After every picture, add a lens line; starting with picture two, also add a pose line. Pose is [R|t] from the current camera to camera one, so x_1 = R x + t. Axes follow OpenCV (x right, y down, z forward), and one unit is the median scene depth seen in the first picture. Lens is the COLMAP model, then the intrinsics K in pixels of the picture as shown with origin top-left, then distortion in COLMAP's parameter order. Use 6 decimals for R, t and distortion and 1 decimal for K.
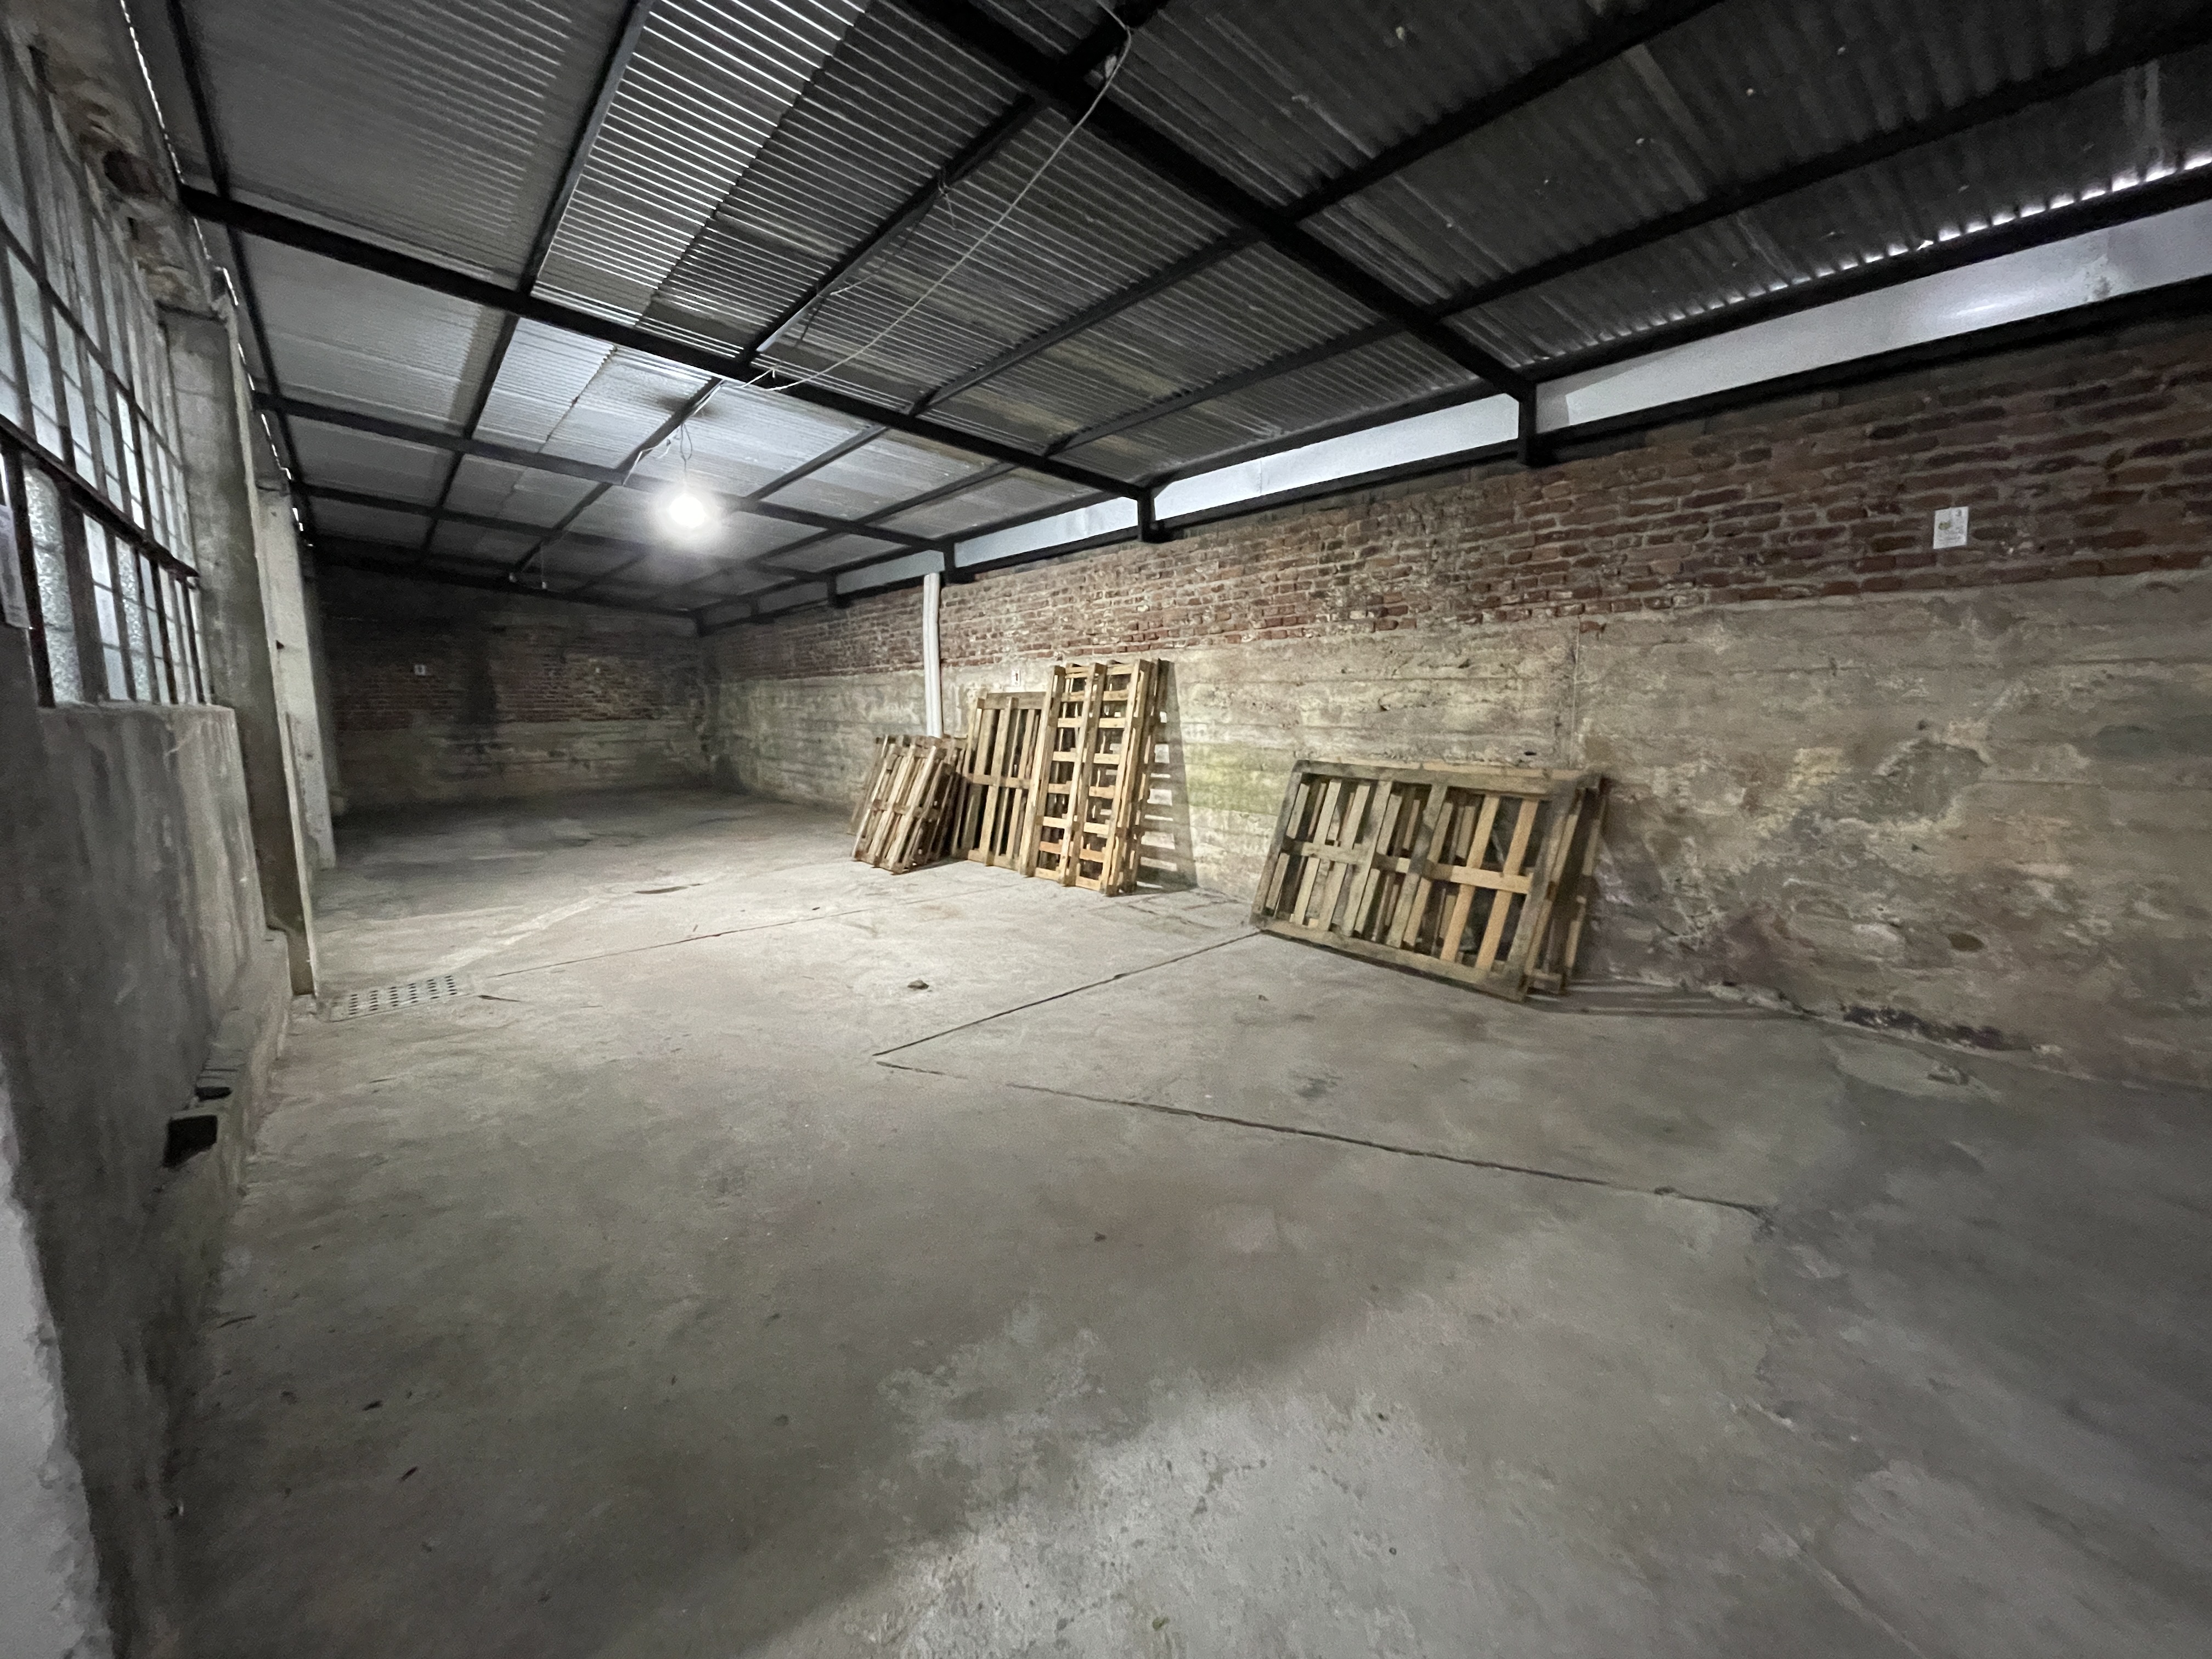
lens RADIAL K [[893.7, 0, 1100.0], [0, 893.7, 826.3], [0, 0, 1]] dist [-0.002143, -0.000246]
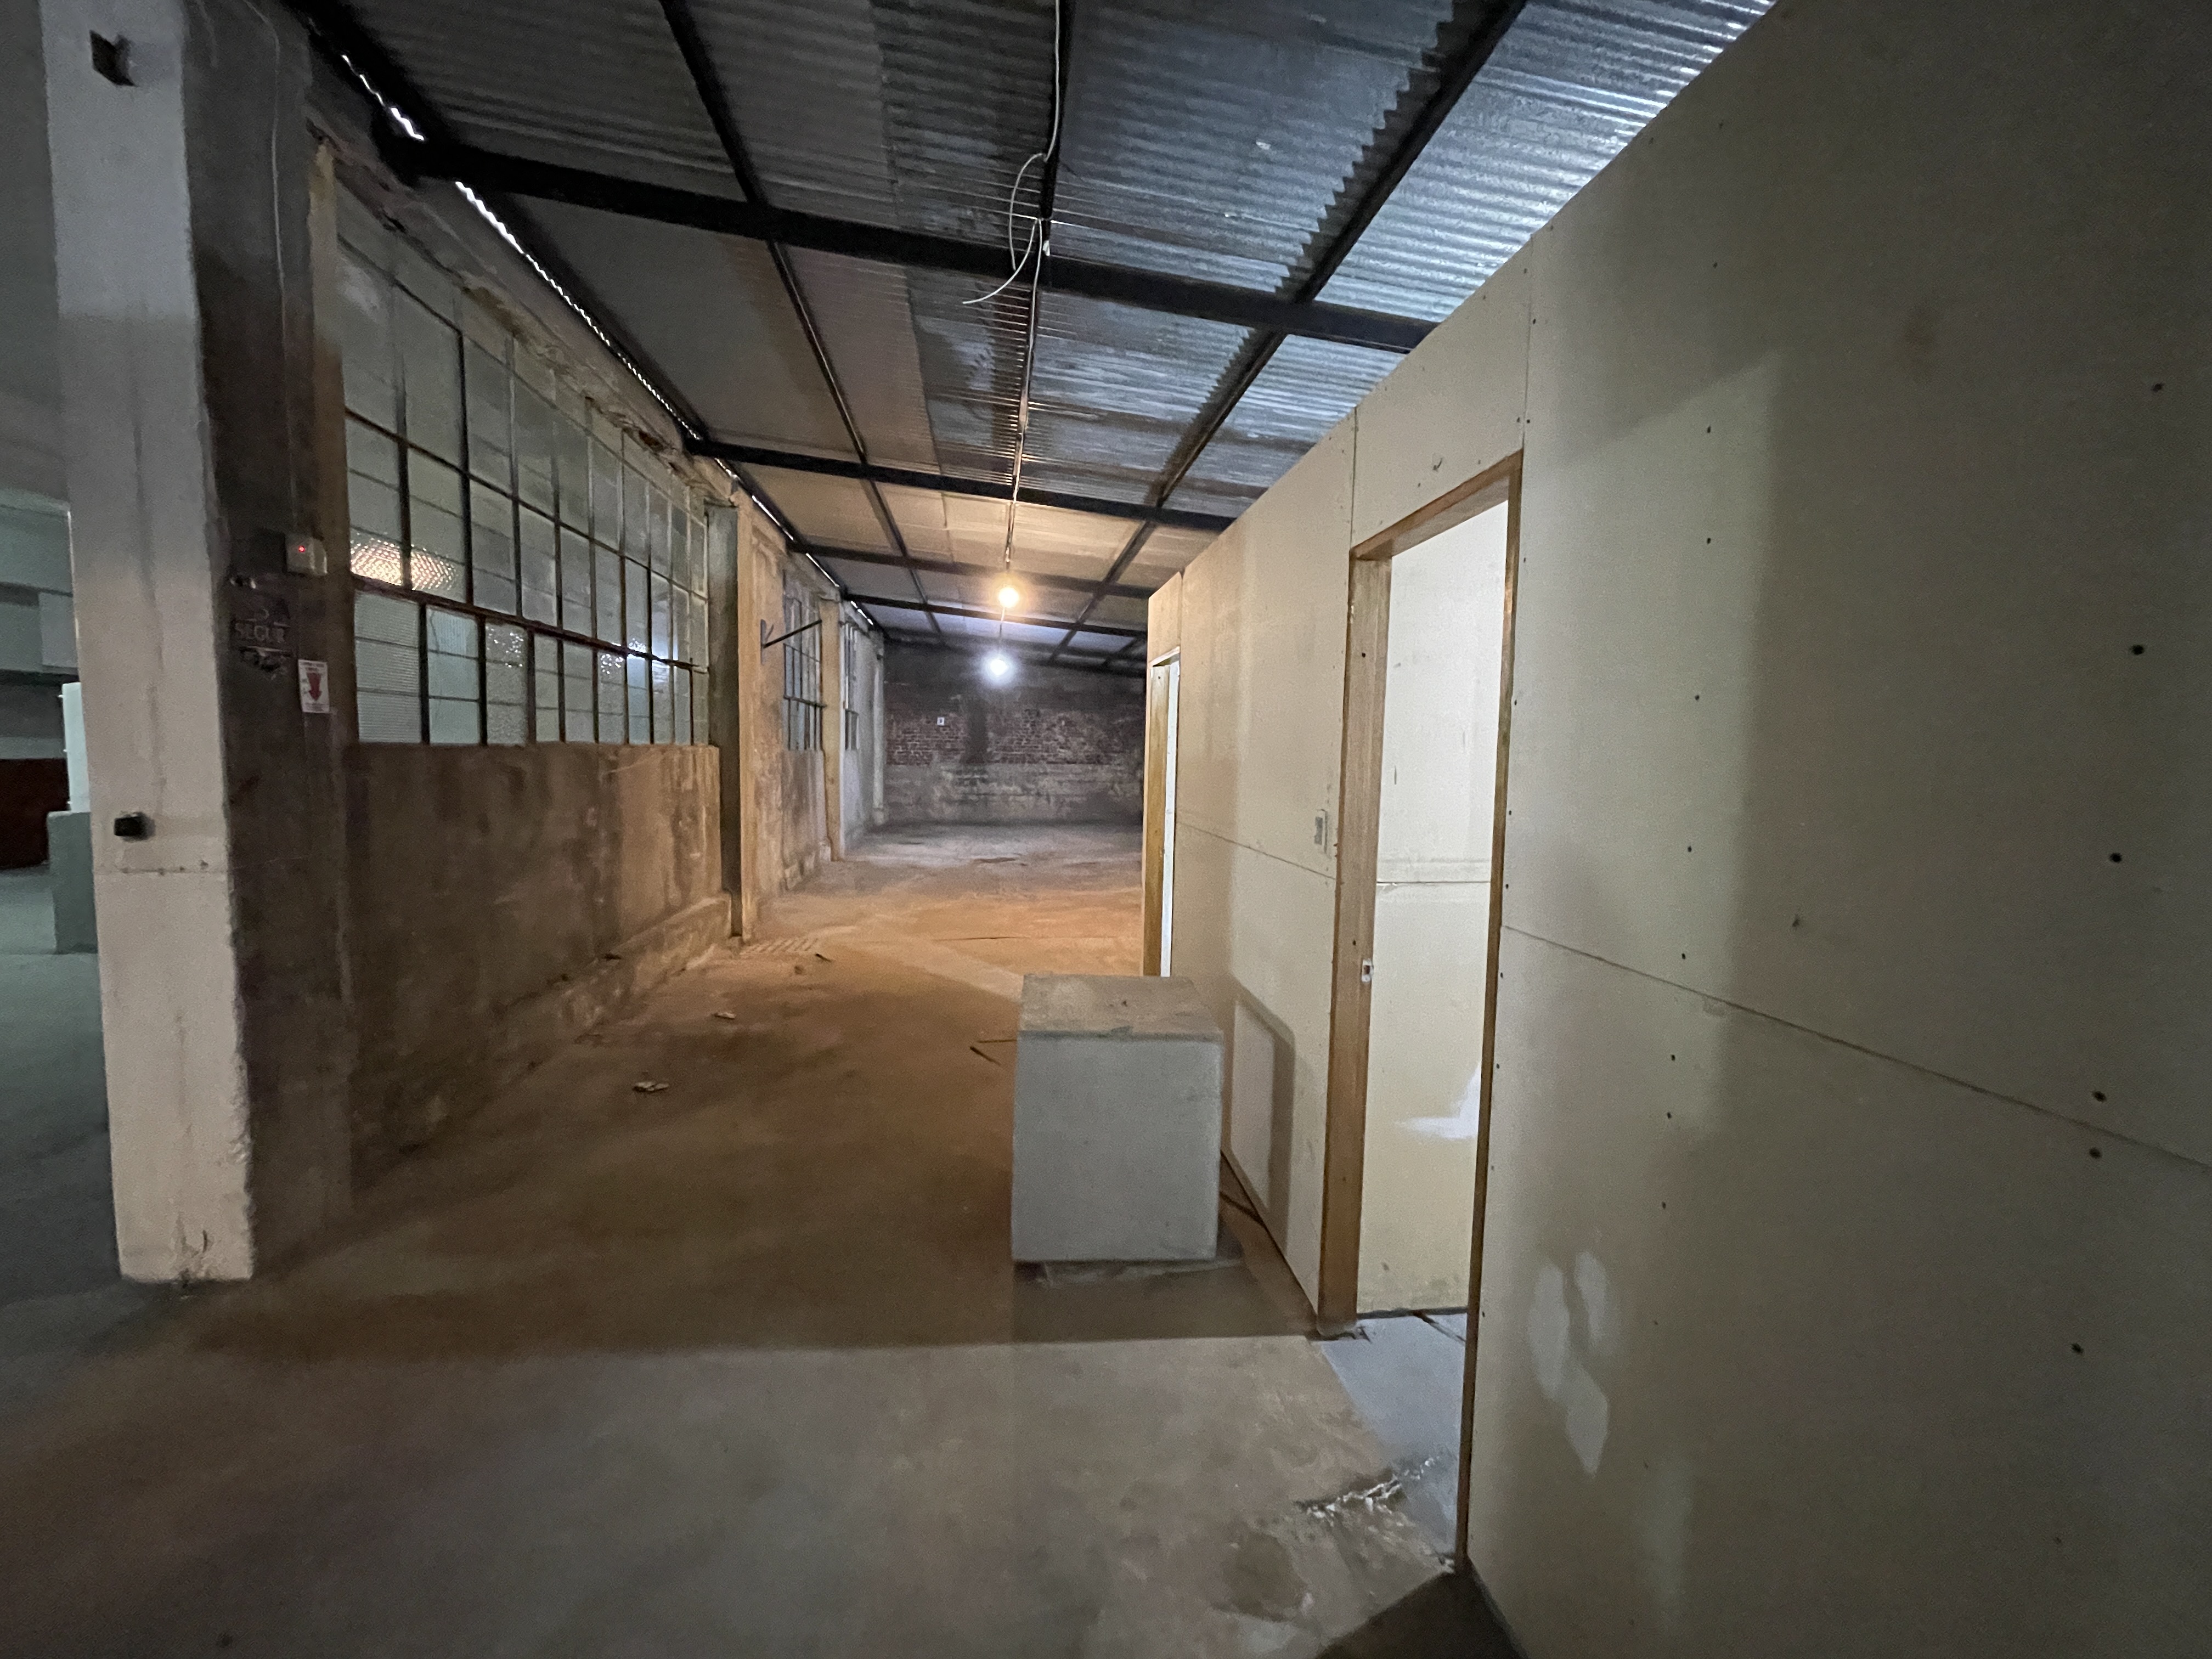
lens RADIAL K [[893.7, 0, 1100.0], [0, 893.7, 826.3], [0, 0, 1]] dist [-0.002143, -0.000246]
pose [[0.841952, 0.070074, -0.534982, 0.236849], [-0.100676, 0.994520, -0.028178, -0.008811], [0.530076, 0.077585, 0.844393, 0.017724]]
